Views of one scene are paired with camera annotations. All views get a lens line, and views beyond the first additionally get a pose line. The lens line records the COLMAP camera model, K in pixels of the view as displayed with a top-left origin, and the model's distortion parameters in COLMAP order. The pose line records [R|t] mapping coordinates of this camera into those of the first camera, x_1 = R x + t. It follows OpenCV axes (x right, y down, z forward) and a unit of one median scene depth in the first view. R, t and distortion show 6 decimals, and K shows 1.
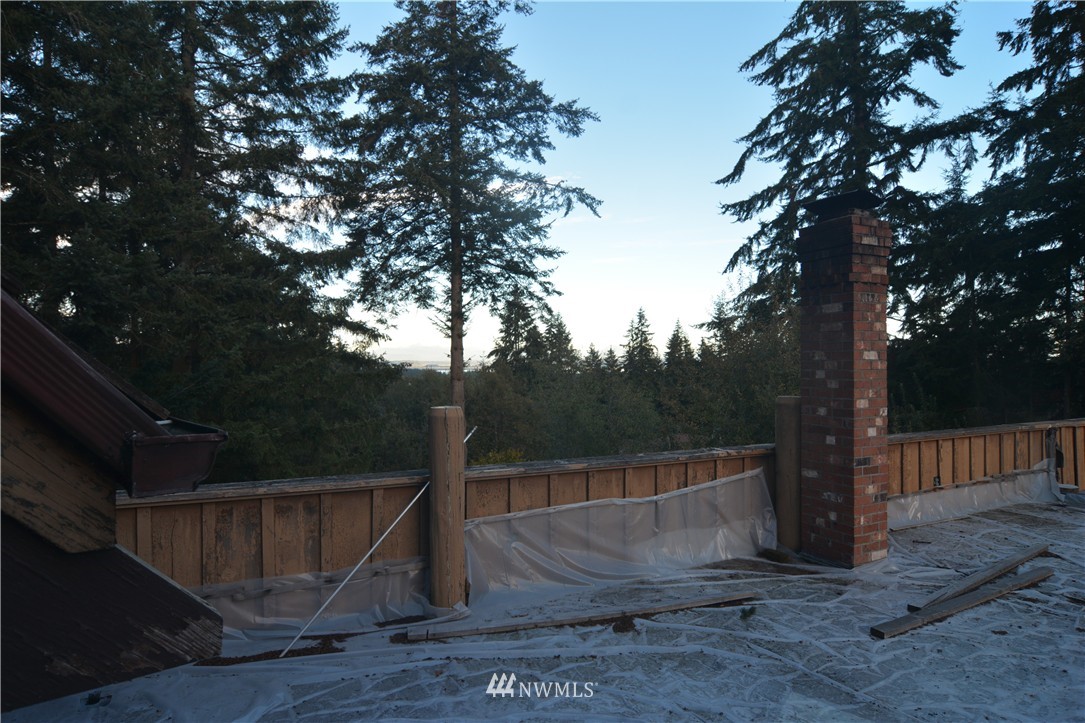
lens RADIAL K [[594.2, 0, 542.5], [0, 594.2, 361.5], [0, 0, 1]] dist [0.019252, -0.040342]
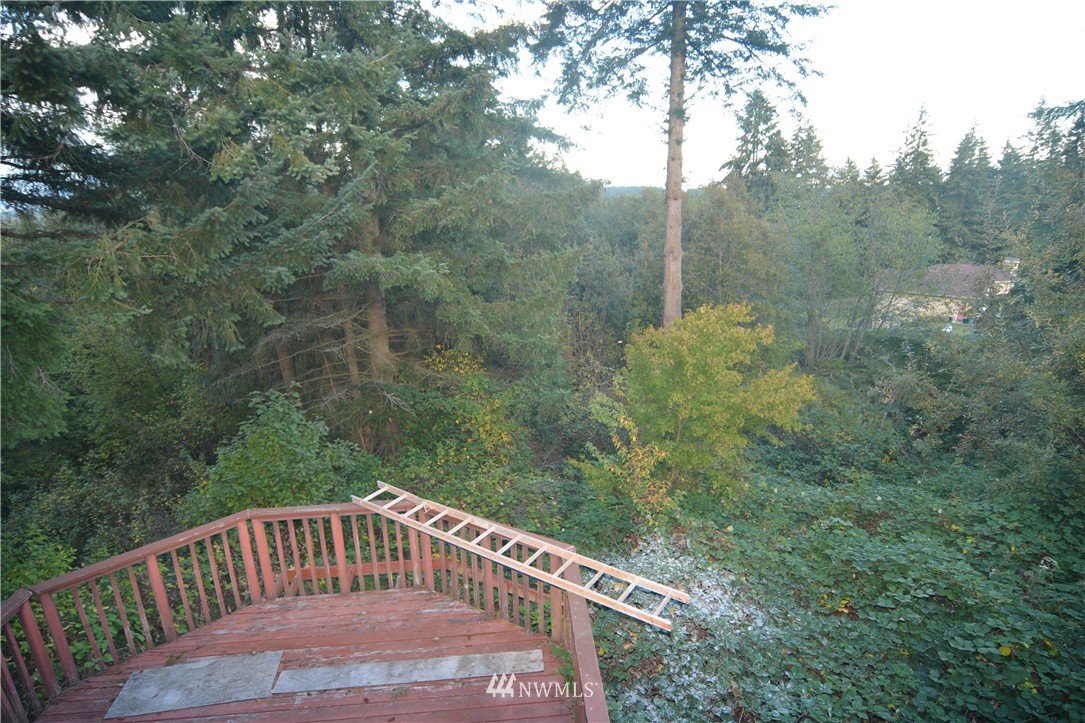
lens RADIAL K [[594.2, 0, 542.5], [0, 594.2, 361.5], [0, 0, 1]] dist [0.019252, -0.040342]
pose [[0.932304, 0.081968, -0.352266, -0.004530], [0.025426, 0.956717, 0.289908, 0.002121], [0.360782, -0.279239, 0.889866, 0.131824]]
